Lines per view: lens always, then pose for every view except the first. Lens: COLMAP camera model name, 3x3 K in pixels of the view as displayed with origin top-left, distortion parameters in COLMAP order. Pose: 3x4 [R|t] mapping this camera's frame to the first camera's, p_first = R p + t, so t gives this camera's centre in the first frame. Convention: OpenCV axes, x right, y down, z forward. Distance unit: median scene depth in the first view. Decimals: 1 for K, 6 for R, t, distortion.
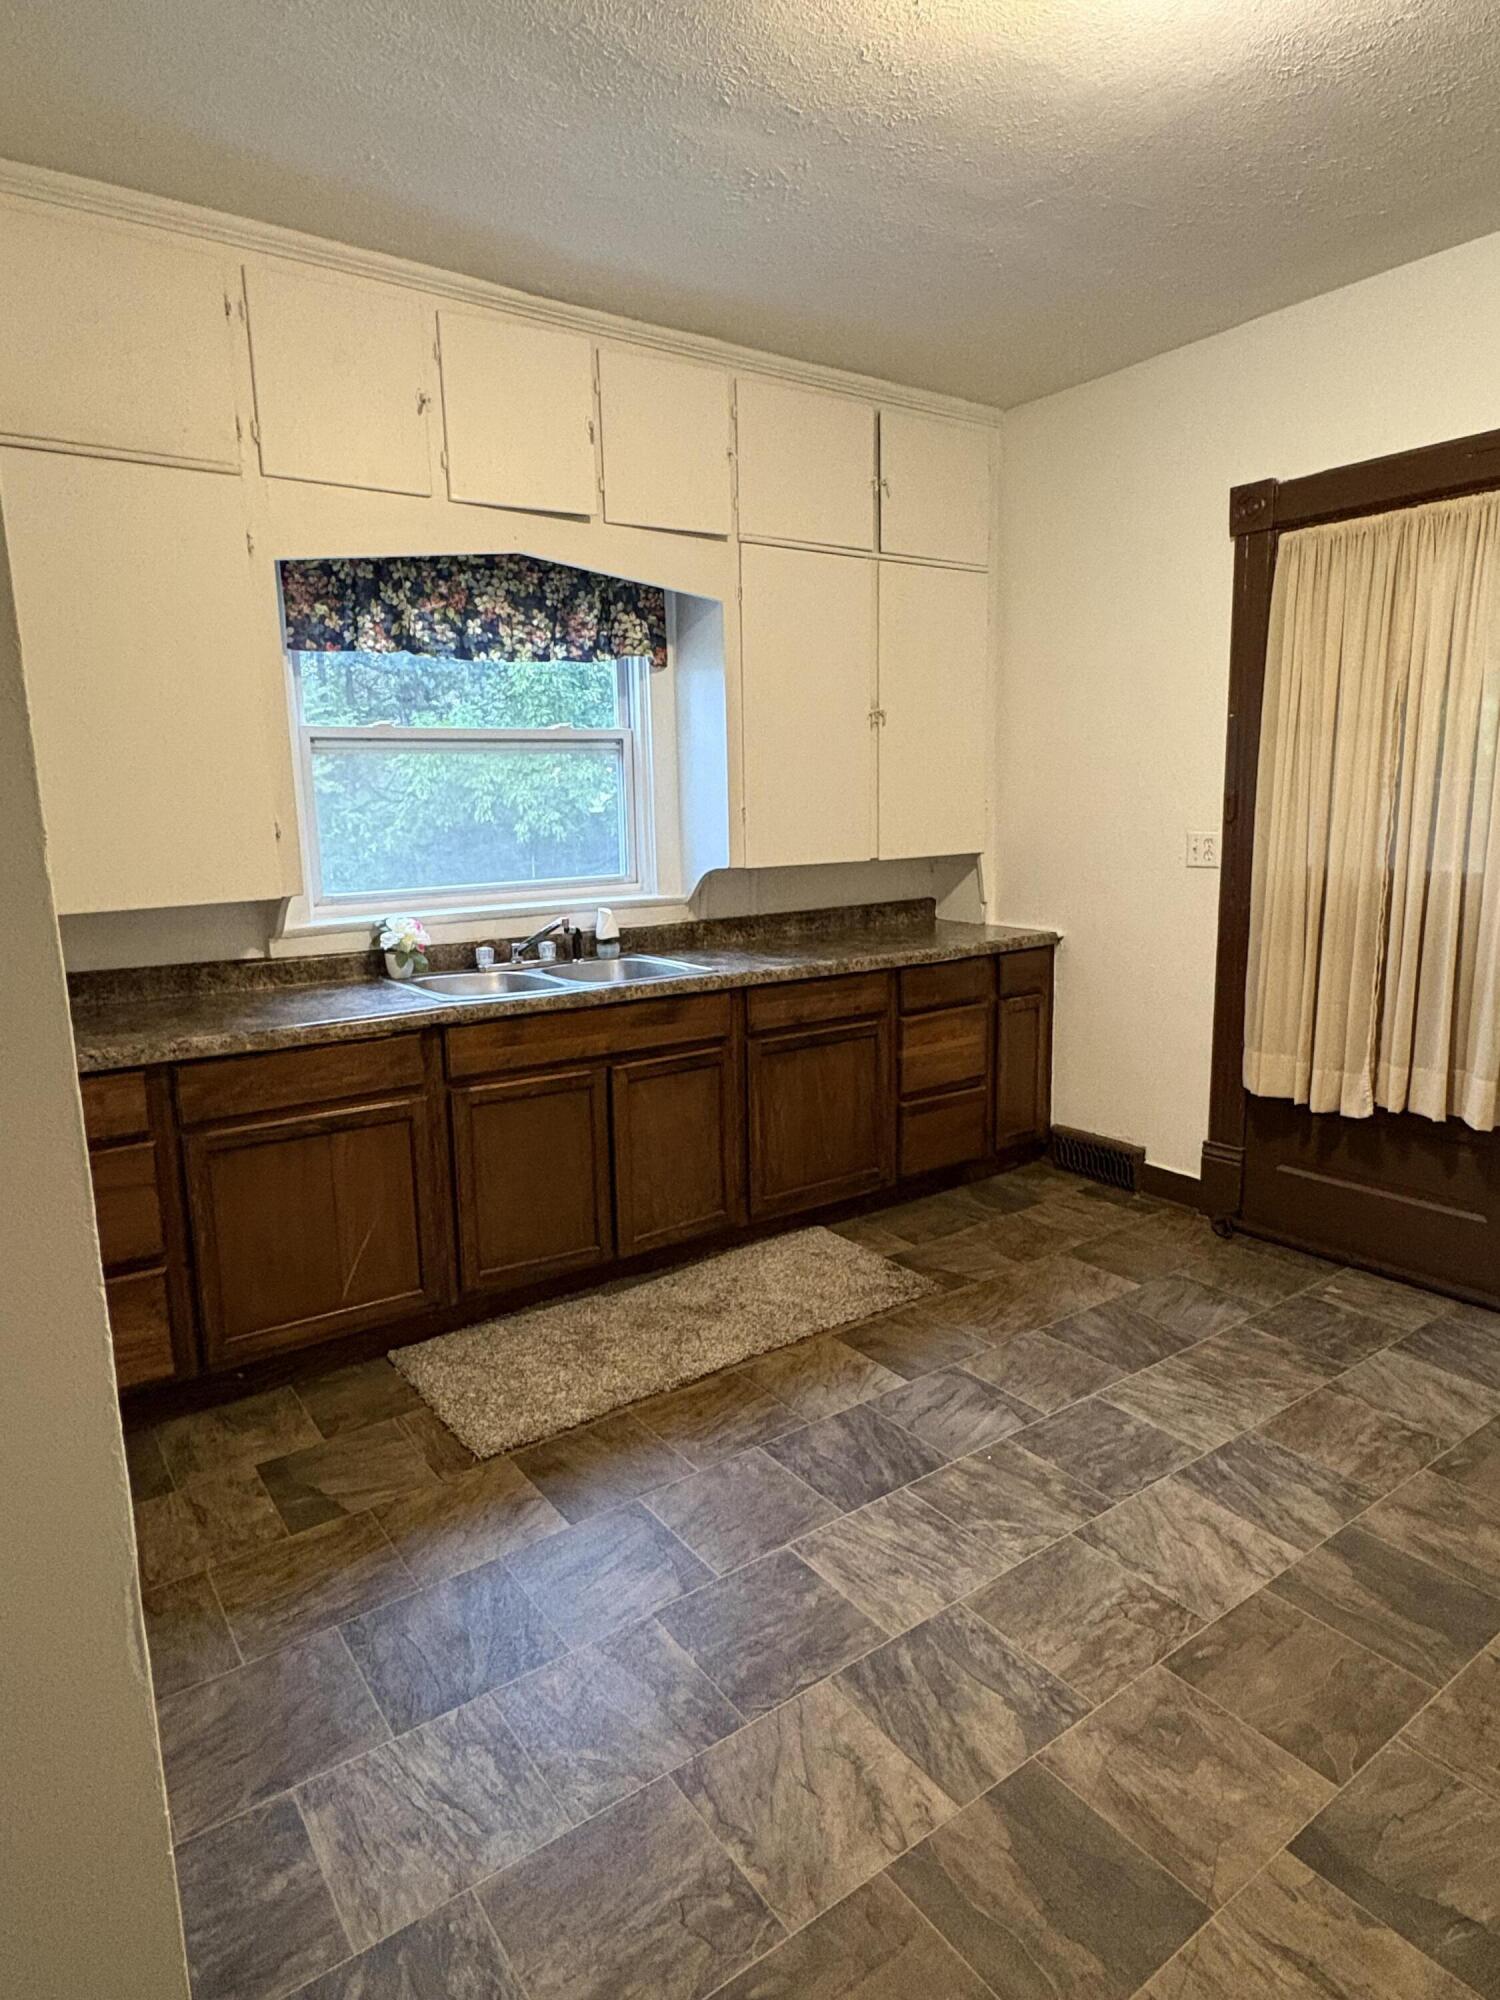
lens RADIAL K [[1154.8, 0, 739.1], [0, 1154.8, 1000.2], [0, 0, 1]] dist [-0.005576, -0.002046]
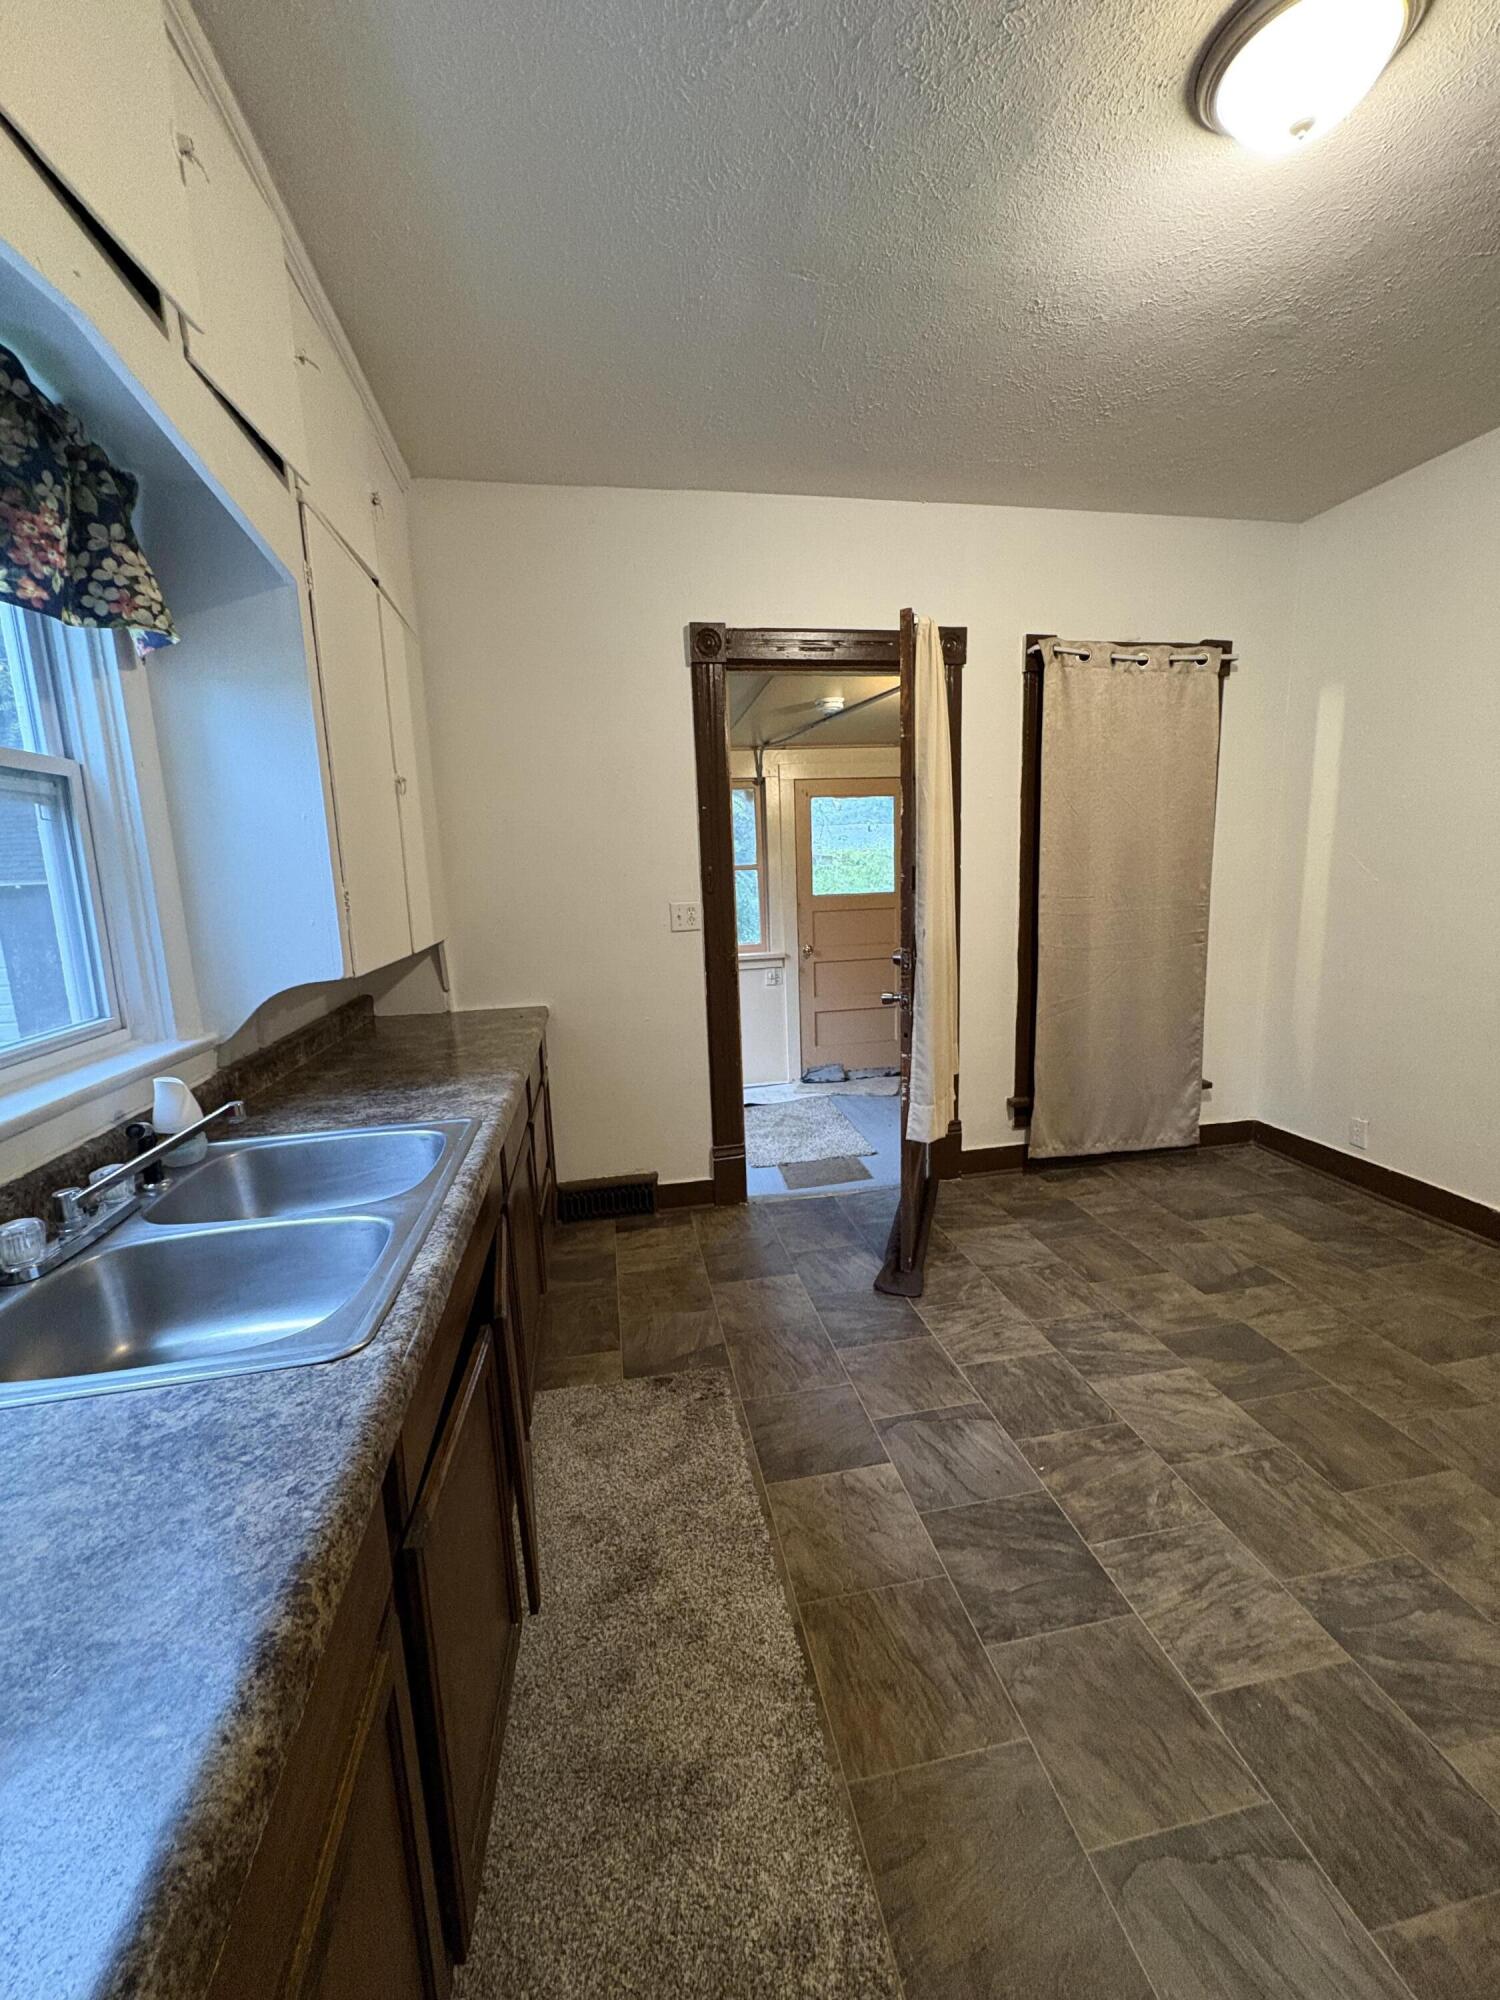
lens RADIAL K [[796.0, 0, 755.5], [0, 796.0, 997.7], [0, 0, 1]] dist [0.000780, -0.000575]
pose [[0.413507, -0.141575, 0.899427, -0.484840], [0.190151, 0.979483, 0.066755, -0.126765], [-0.890424, 0.143423, 0.431944, 0.828699]]
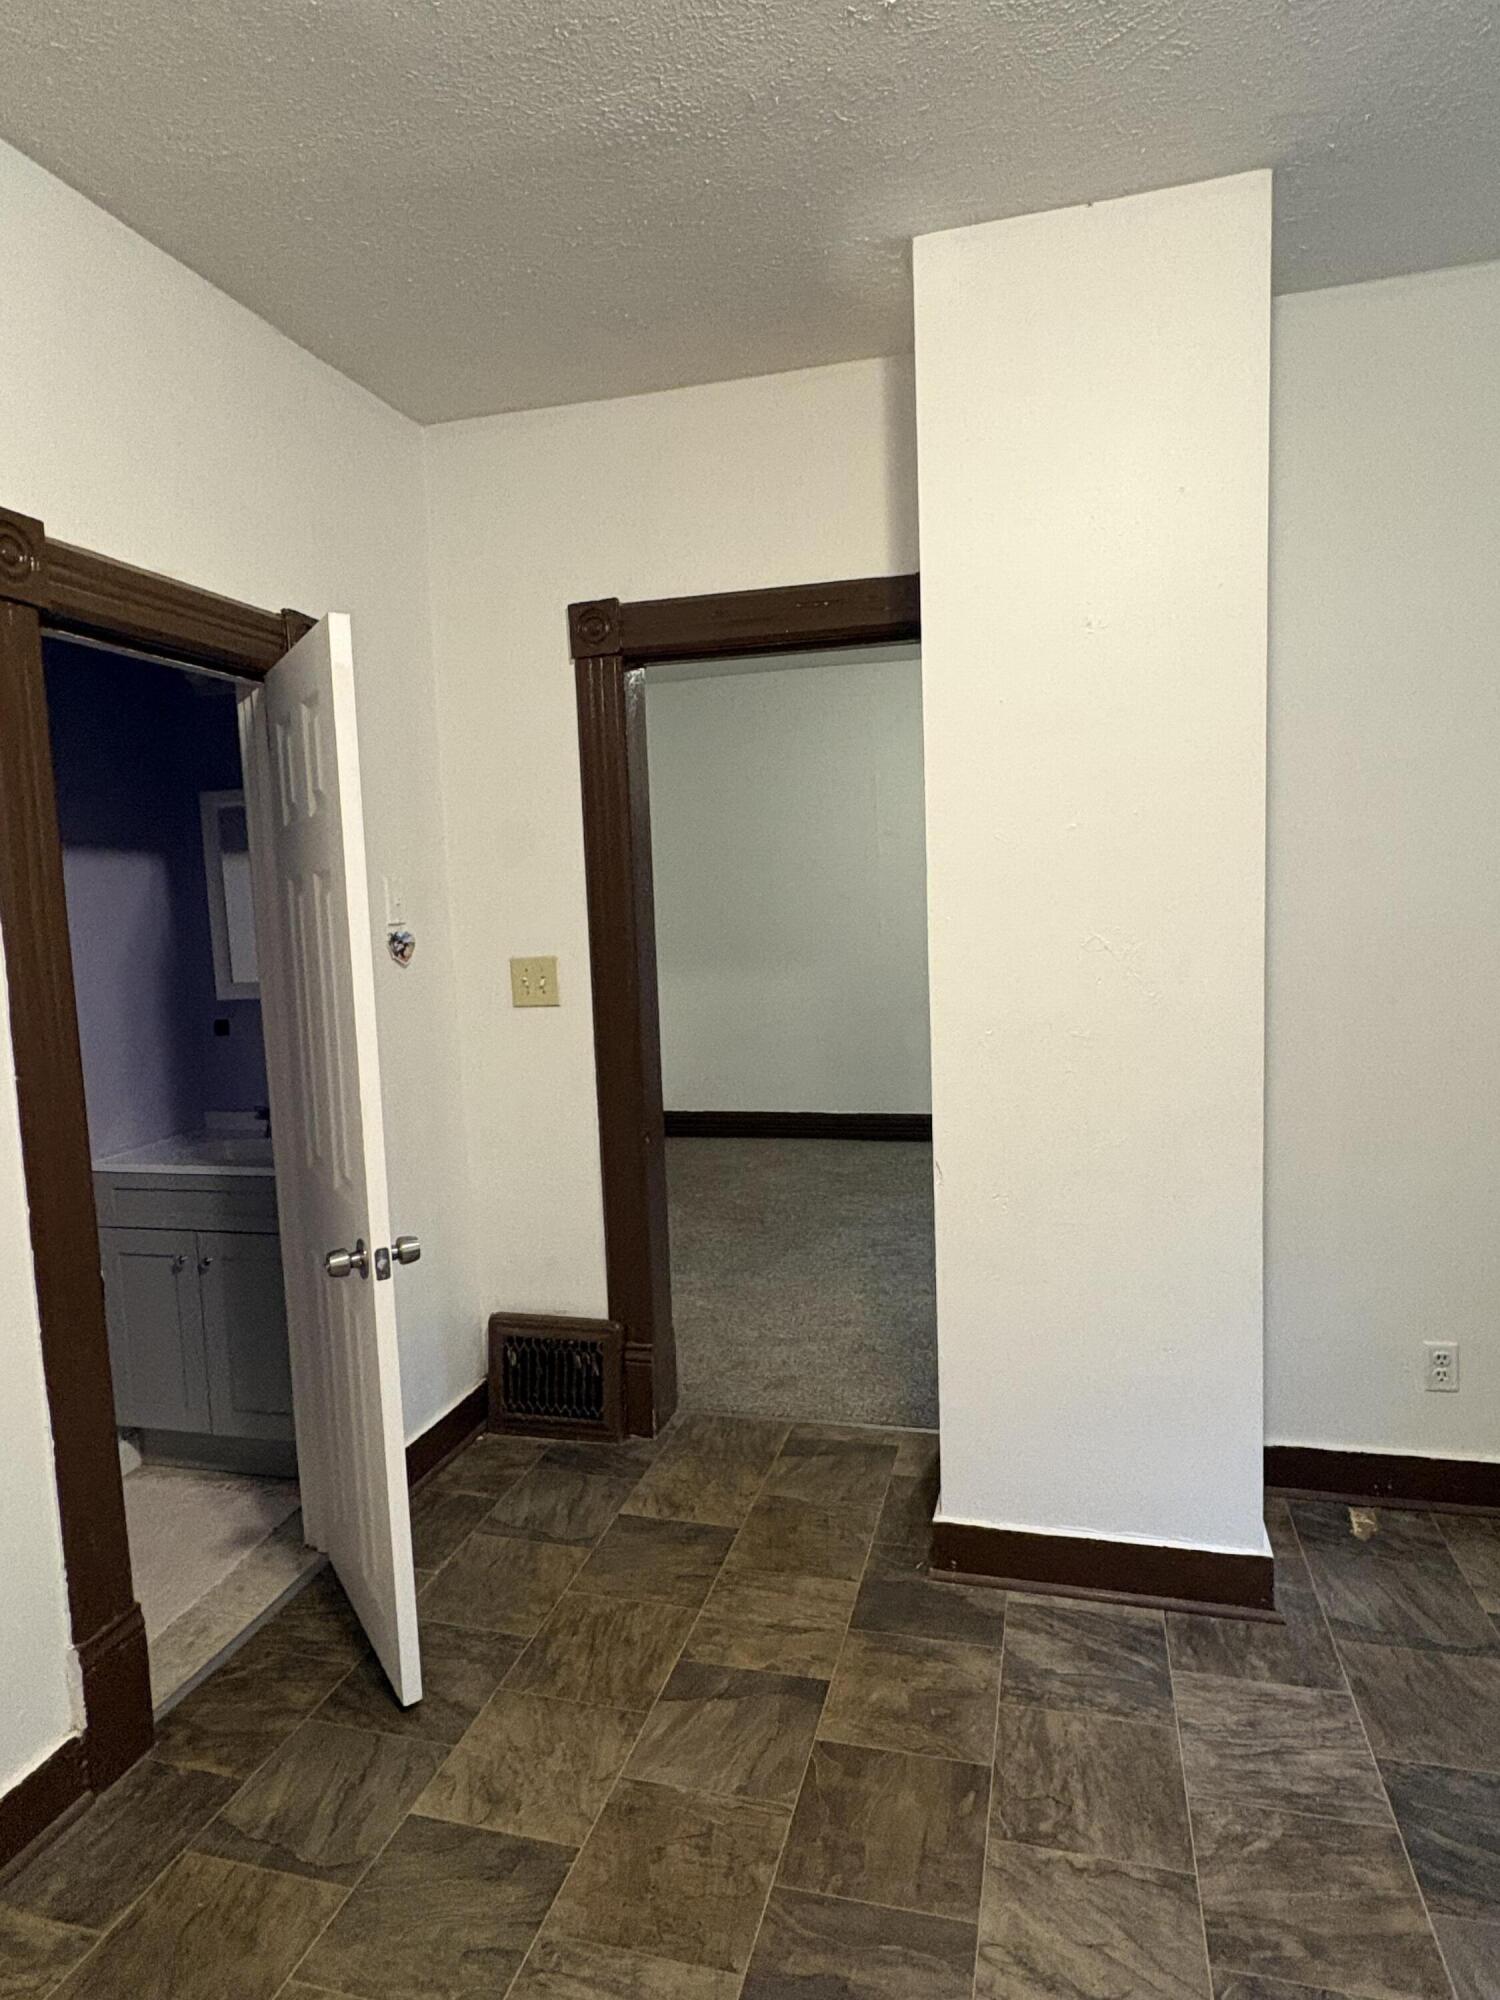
lens RADIAL K [[1154.8, 0, 744.2], [0, 1154.8, 998.1], [0, 0, 1]] dist [-0.005576, -0.002046]
pose [[-0.774296, 0.117681, -0.621785, 0.800896], [-0.051522, 0.967572, 0.247285, -0.235347], [0.630723, 0.223507, -0.743124, 1.081703]]
